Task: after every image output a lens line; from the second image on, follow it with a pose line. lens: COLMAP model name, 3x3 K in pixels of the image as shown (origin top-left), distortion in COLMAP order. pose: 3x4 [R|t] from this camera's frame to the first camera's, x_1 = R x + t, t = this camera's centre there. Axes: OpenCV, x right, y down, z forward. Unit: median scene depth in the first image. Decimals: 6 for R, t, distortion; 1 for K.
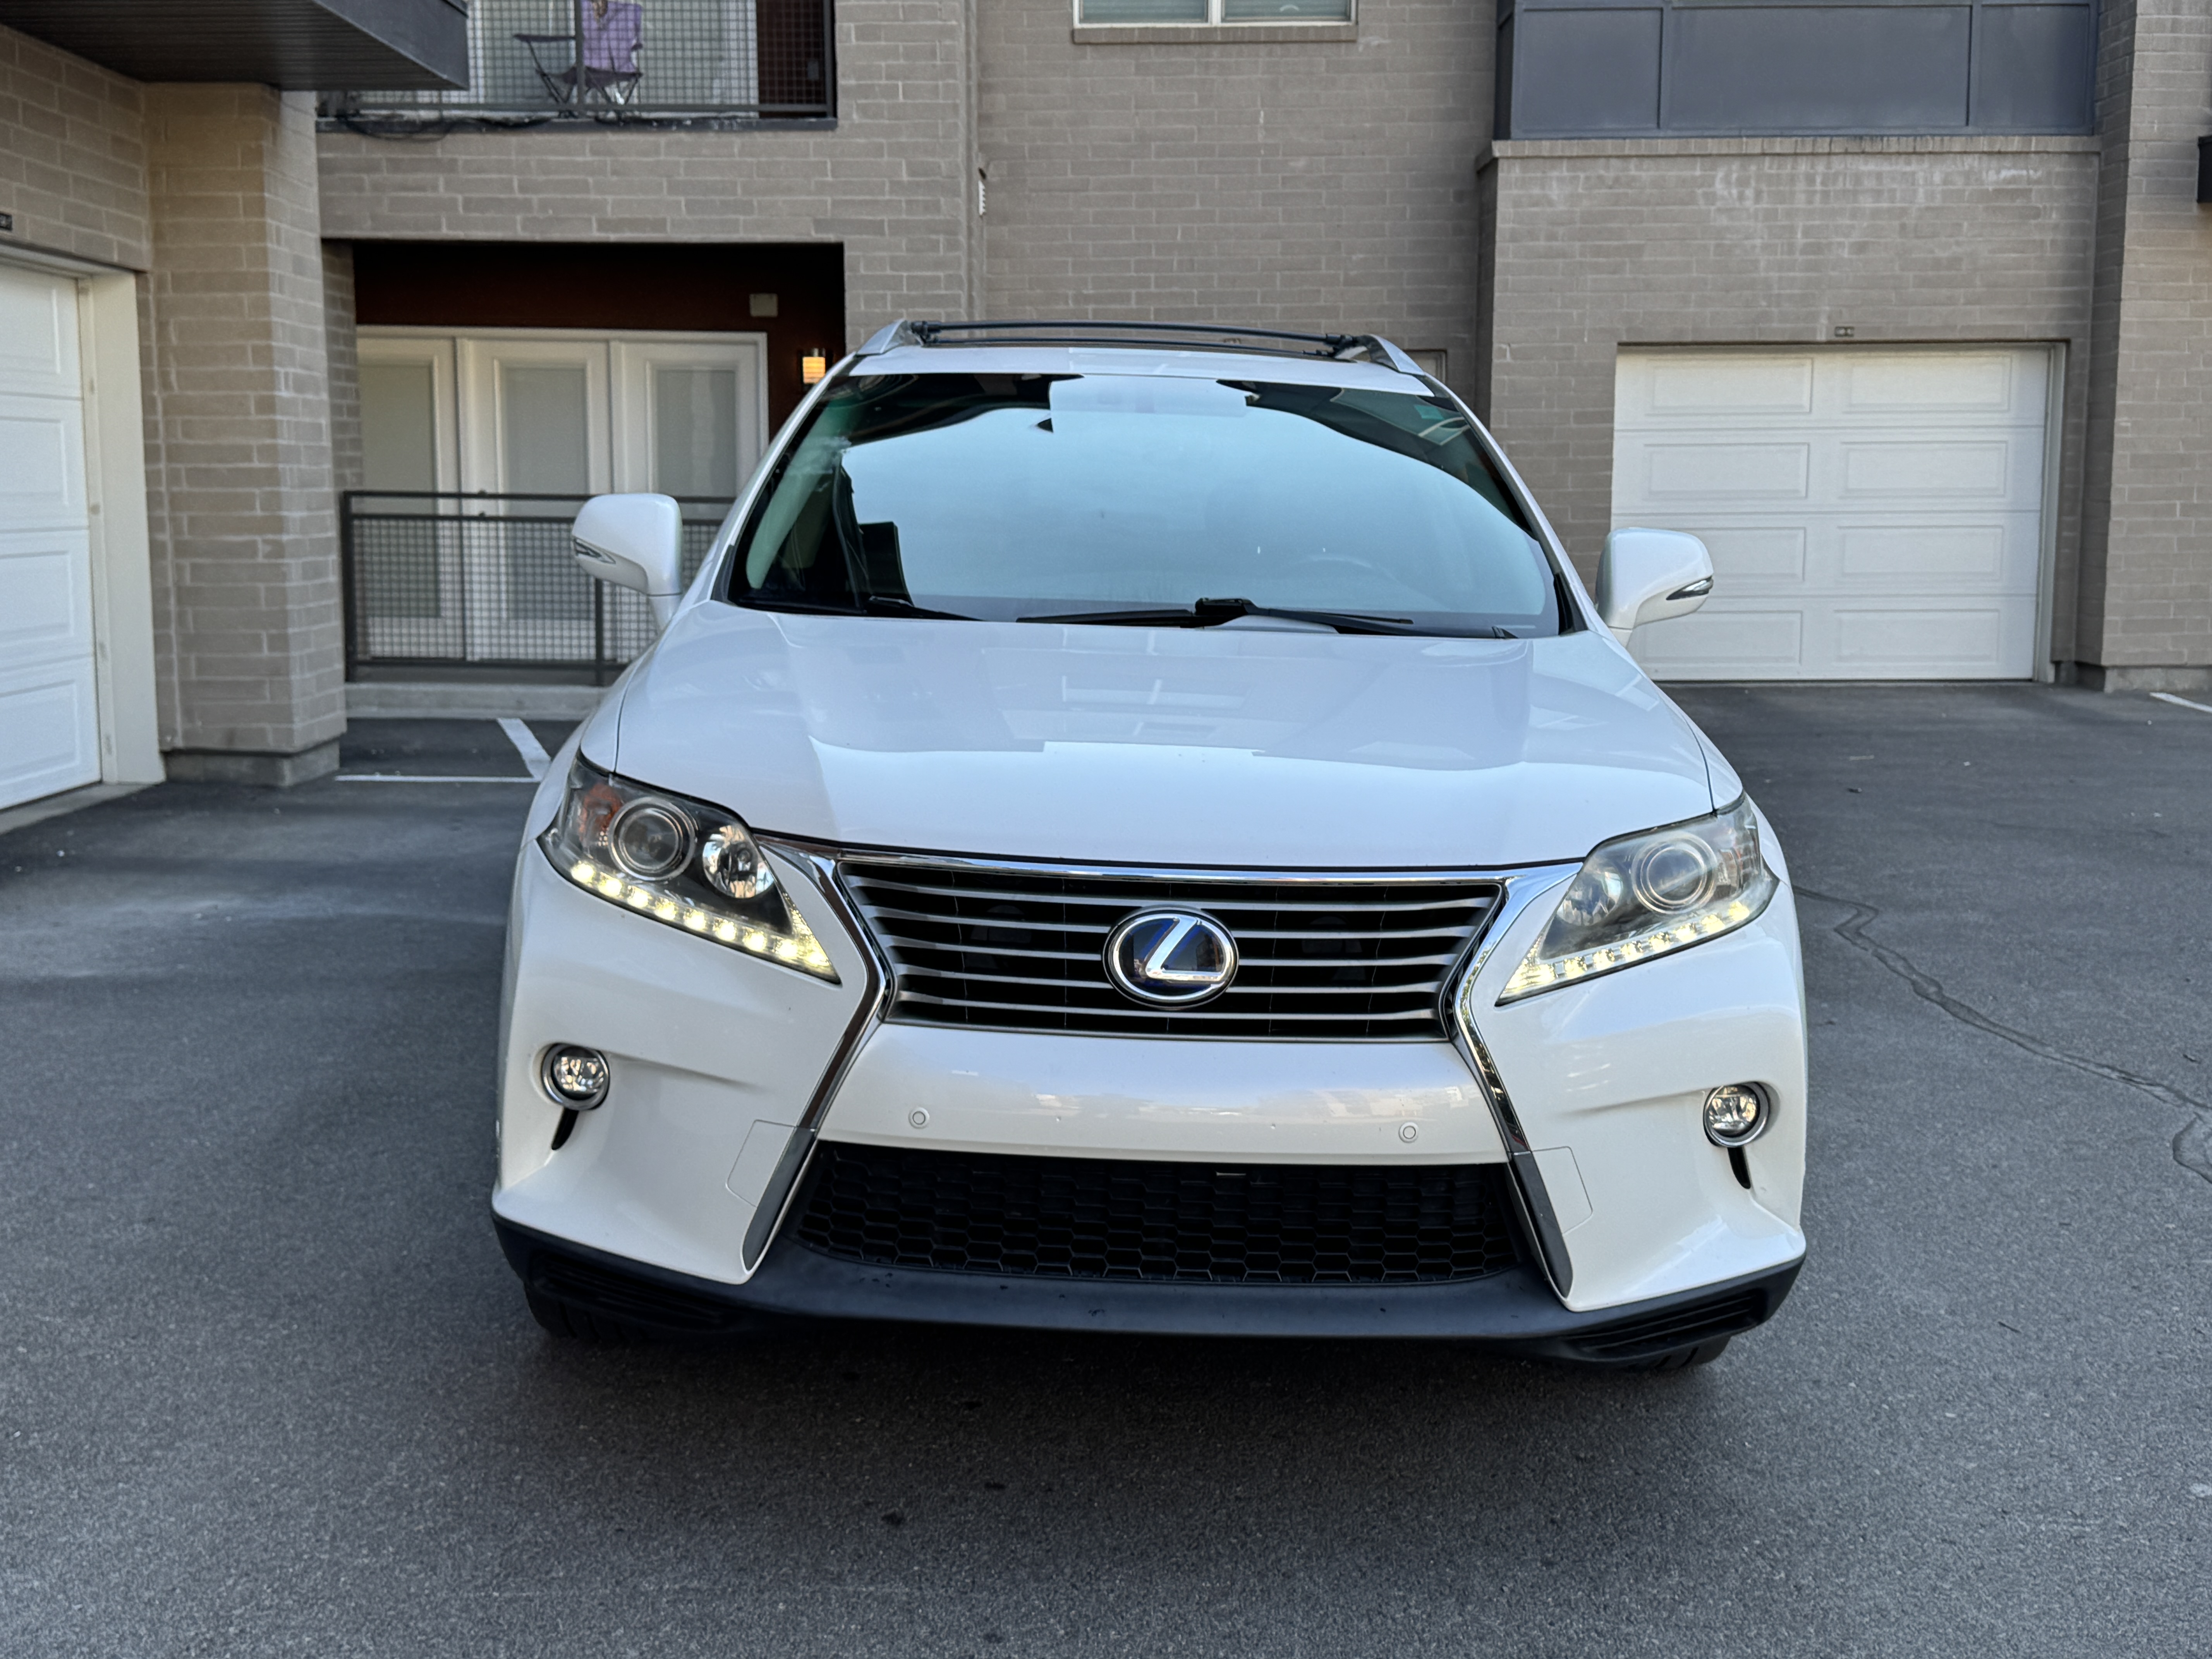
lens RADIAL K [[2419.1, 0, 1075.6], [0, 2419.1, 799.2], [0, 0, 1]] dist [0.209275, -0.468452]
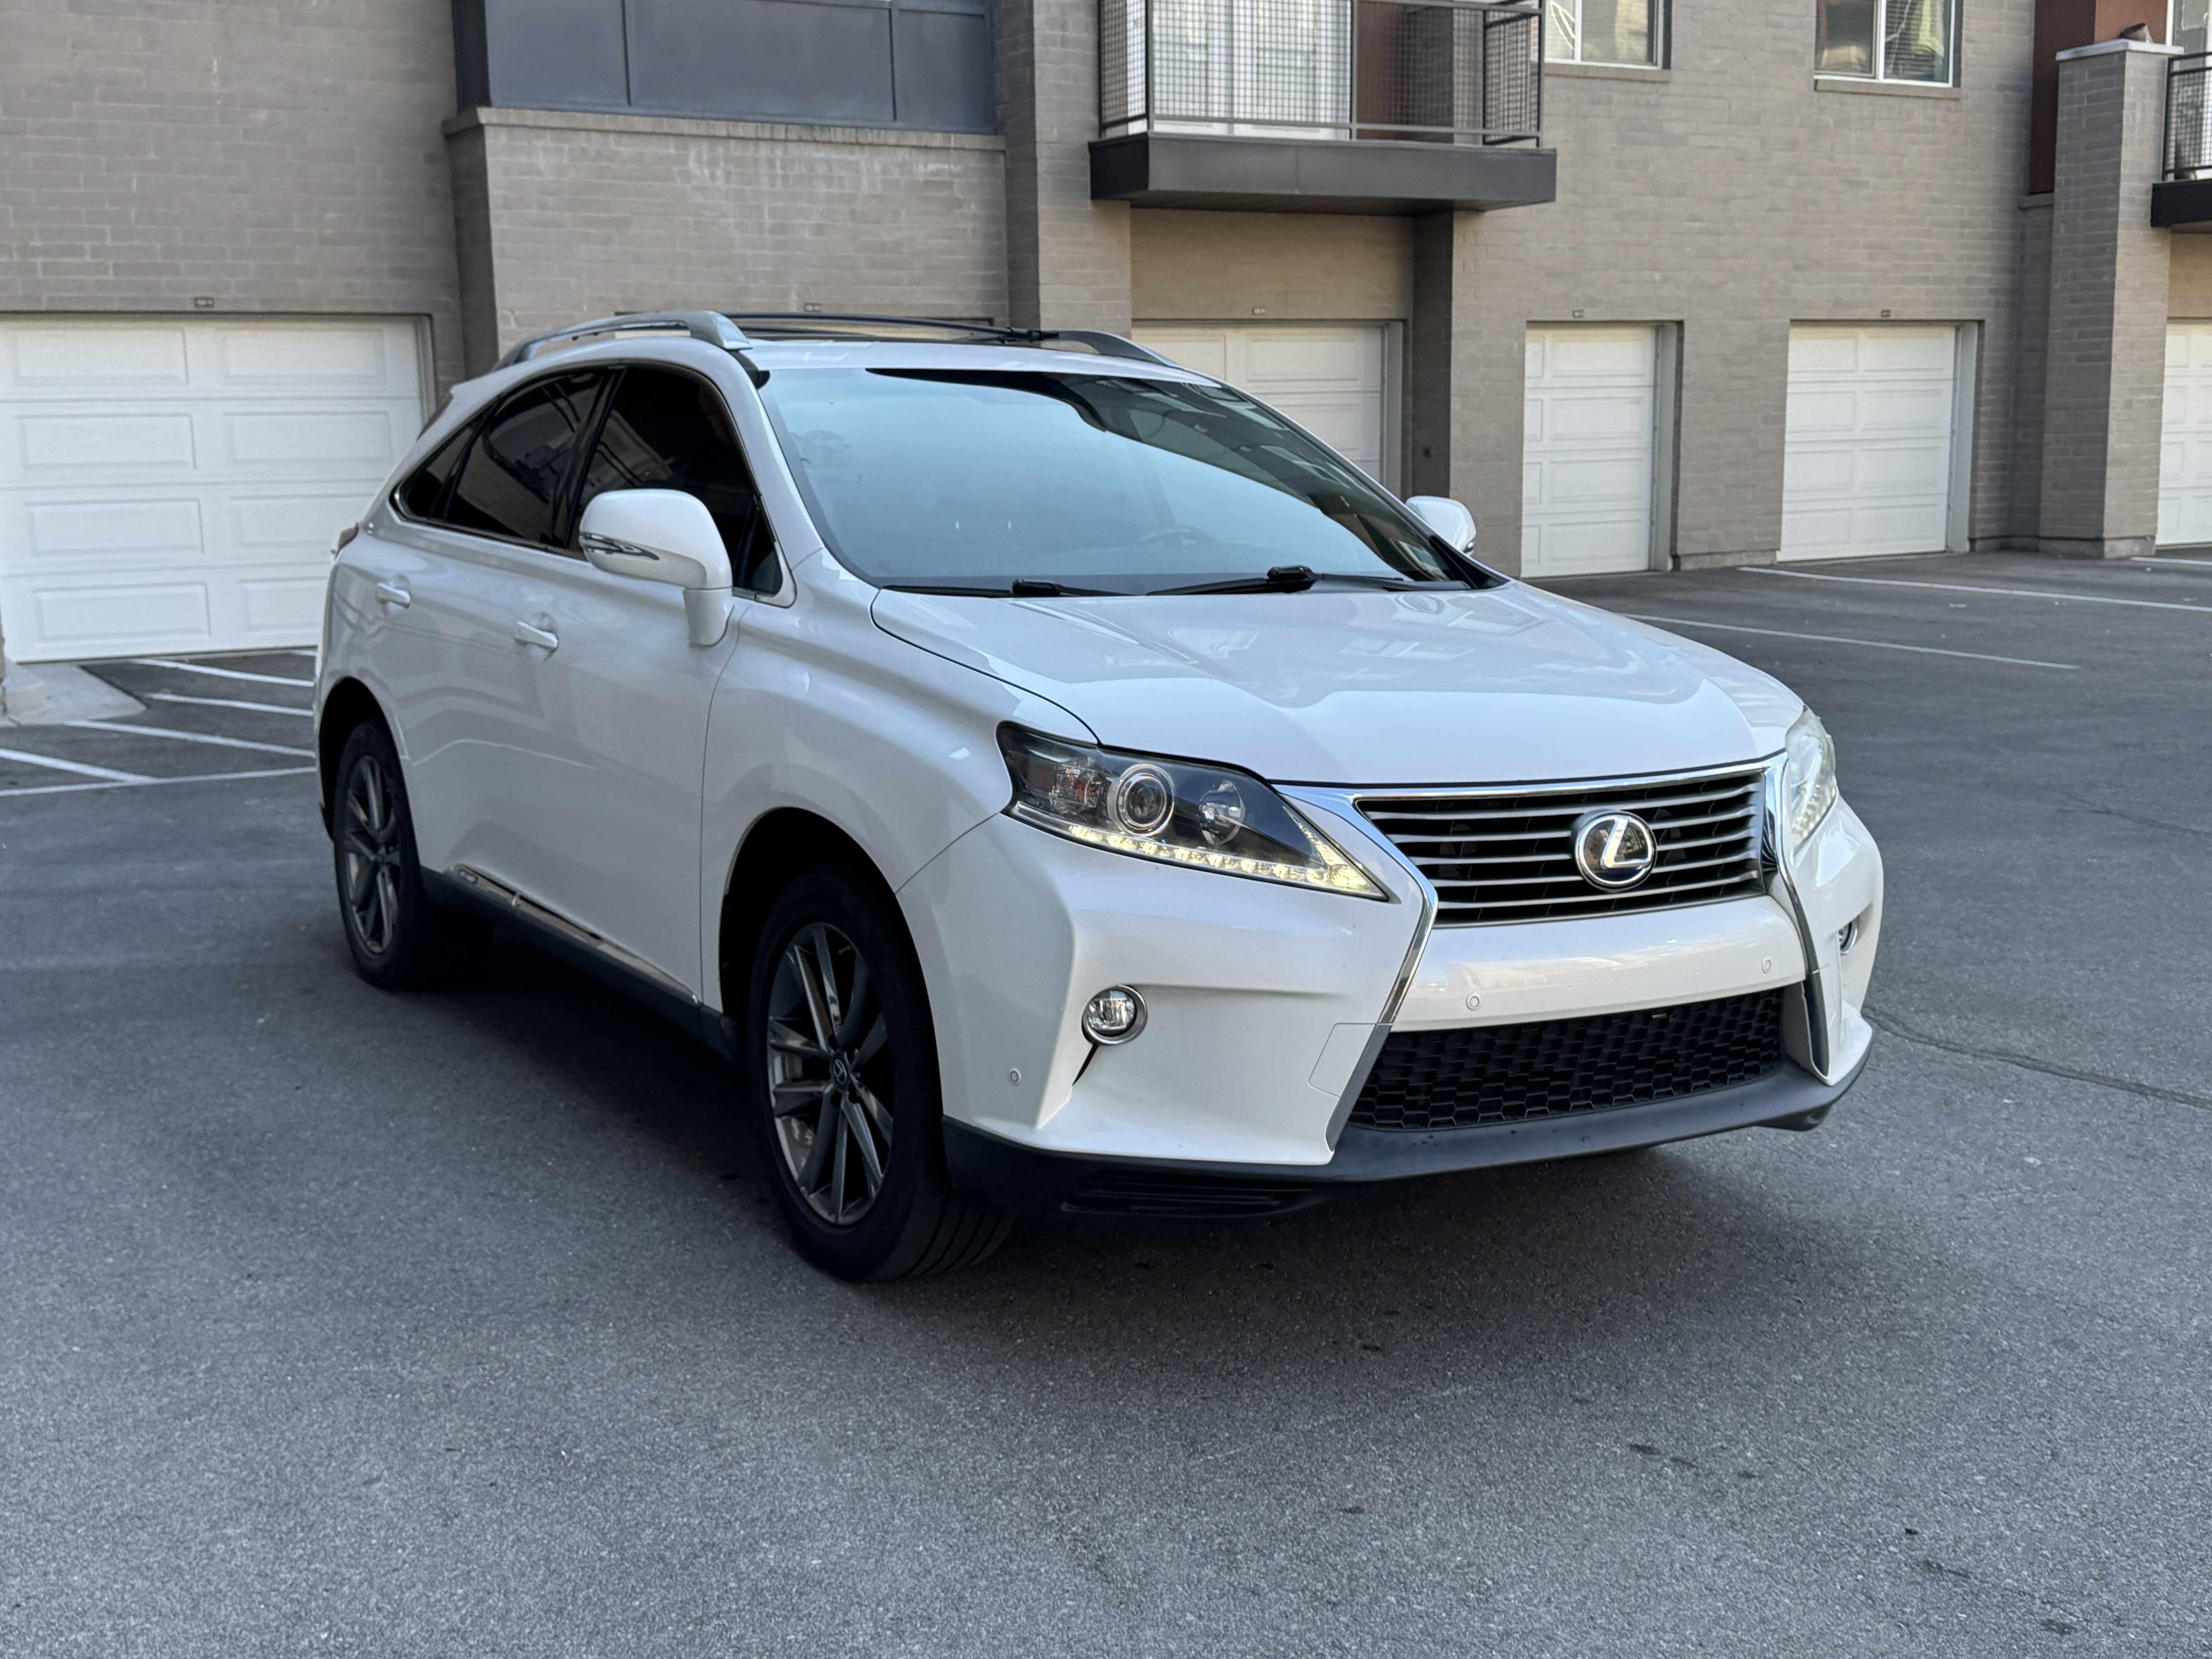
lens RADIAL K [[2361.5, 0, 1107.2], [0, 2361.5, 826.4], [0, 0, 1]] dist [0.215899, -0.423142]
pose [[0.872705, -0.096803, 0.478555, -0.470018], [0.082188, 0.995288, 0.051449, -0.019138], [-0.481281, -0.005568, 0.876549, 0.031084]]
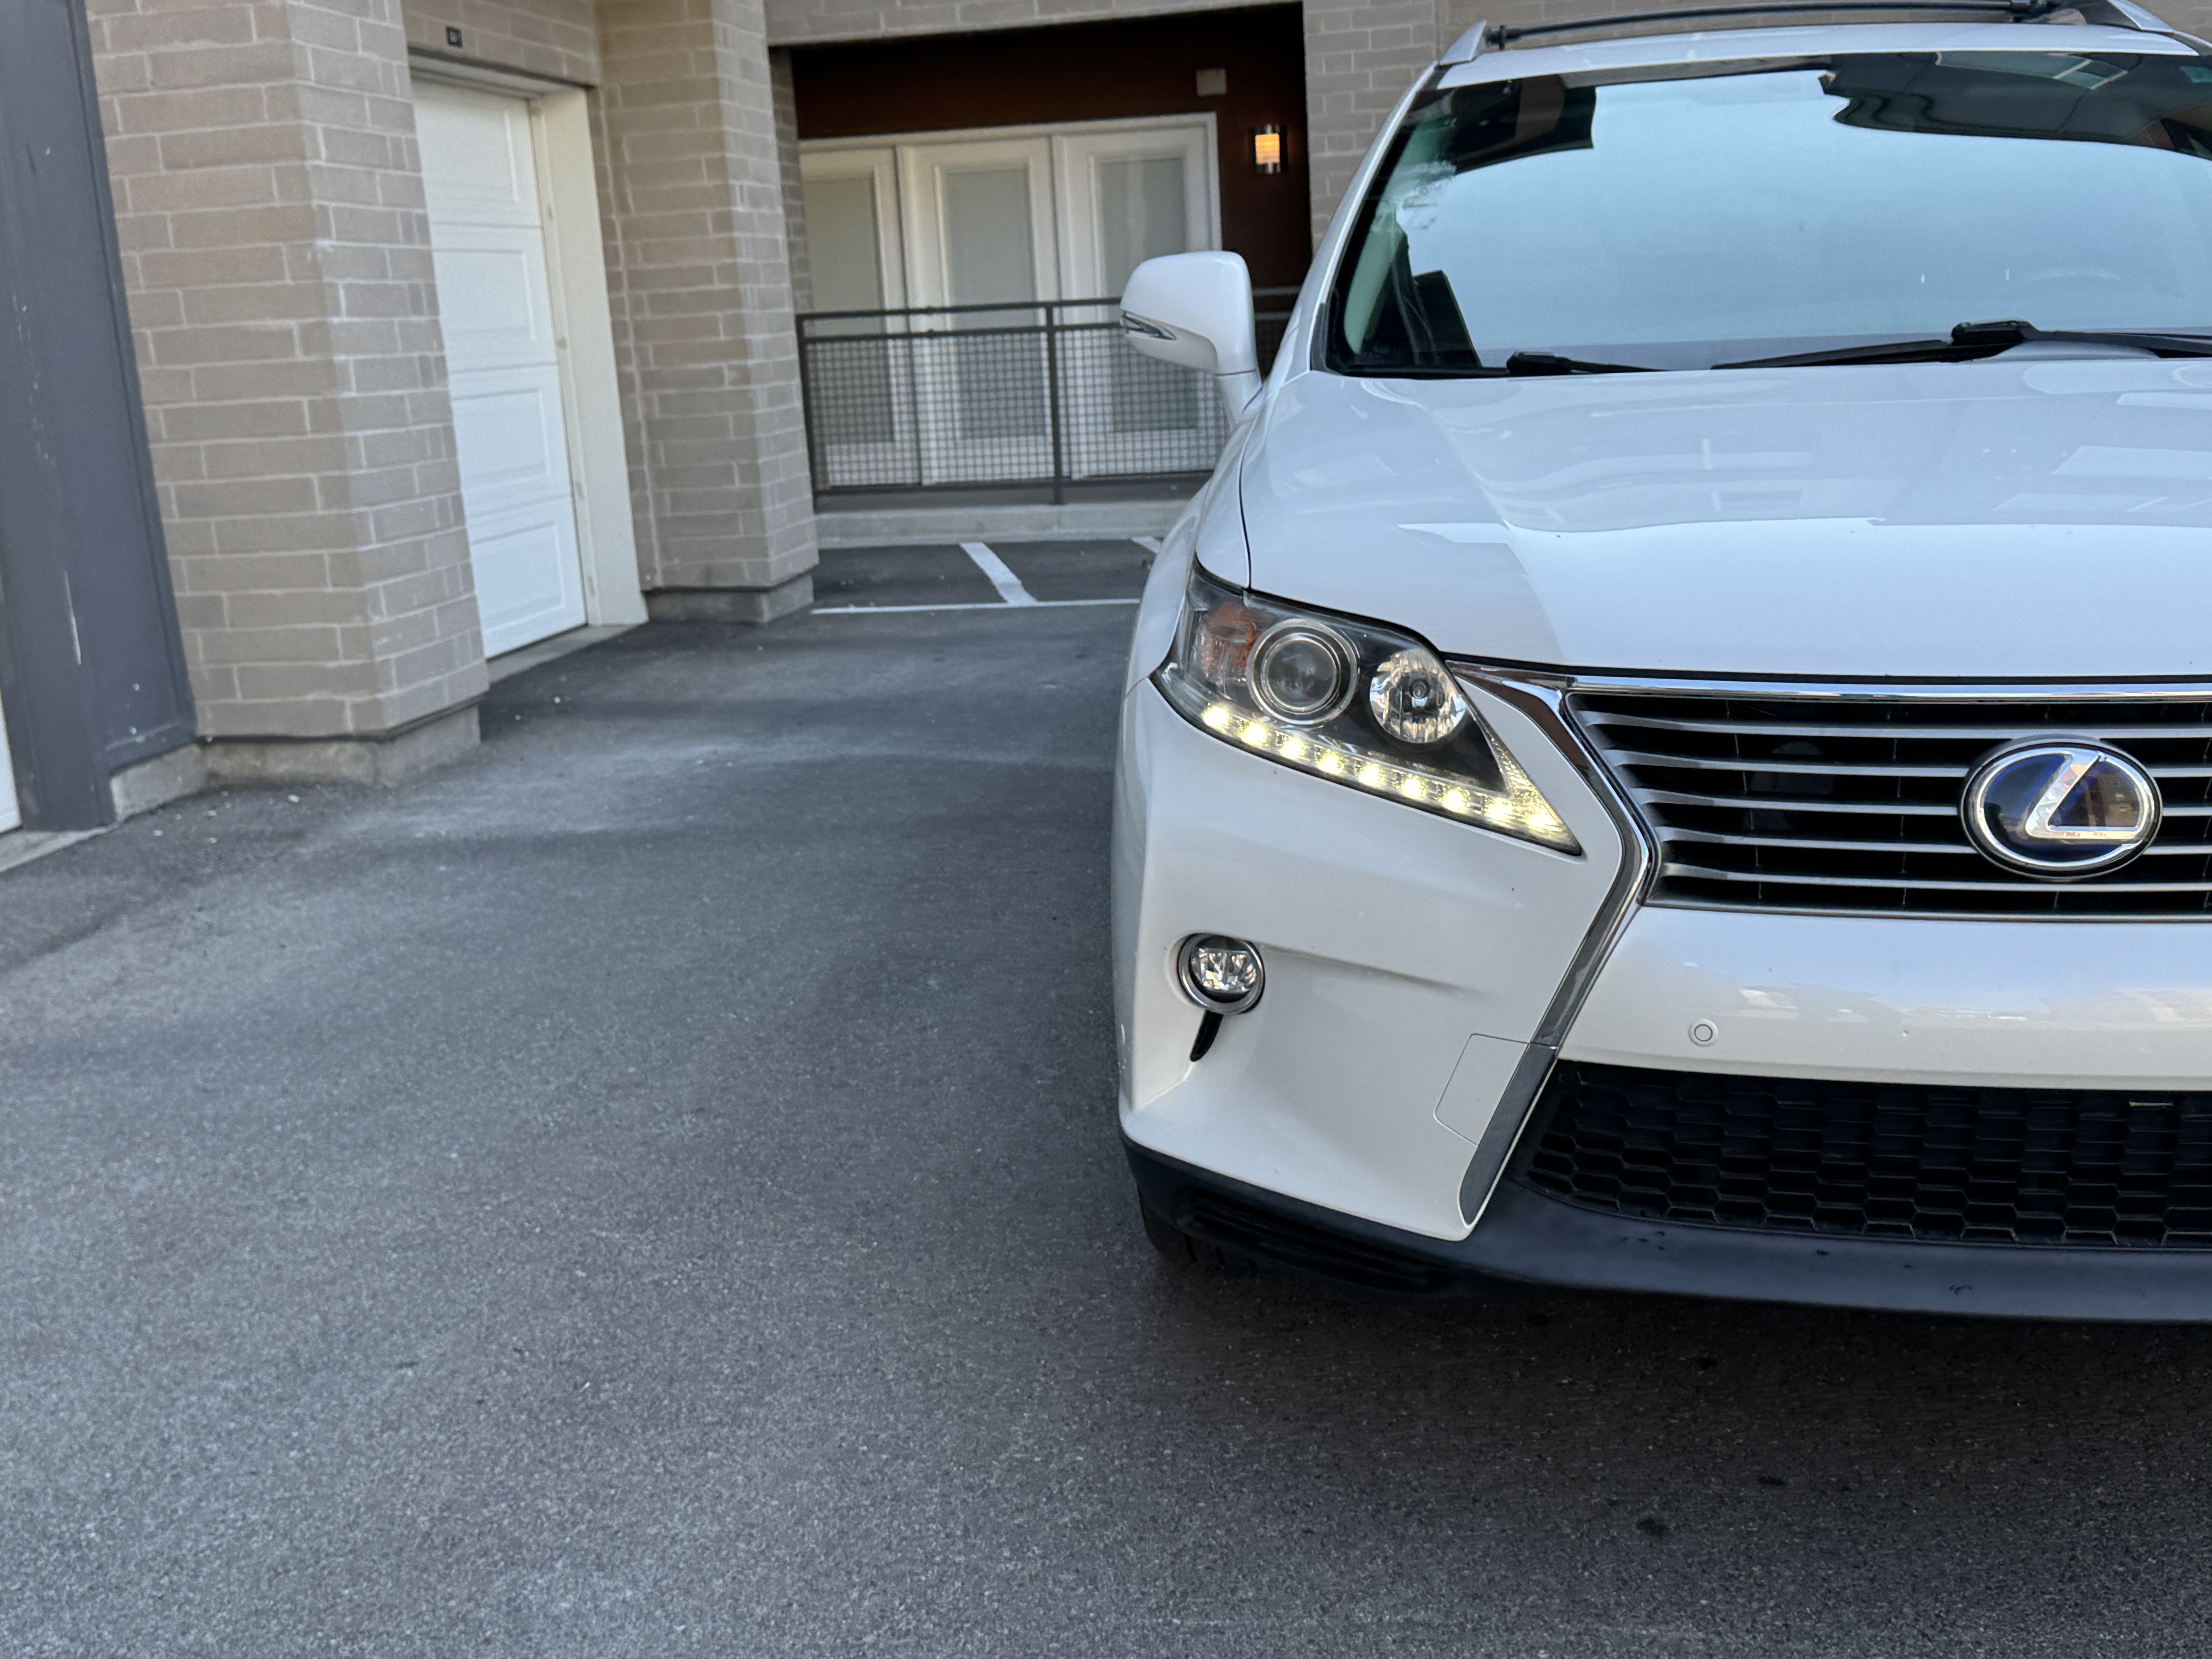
lens RADIAL K [[2435.1, 0, 1093.7], [0, 2435.1, 824.2], [0, 0, 1]] dist [0.125477, -0.011539]
pose [[0.985595, -0.027435, -0.166881, -0.073064], [0.041833, 0.995639, 0.083383, -0.001916], [0.163866, -0.089163, 0.982445, 0.141374]]
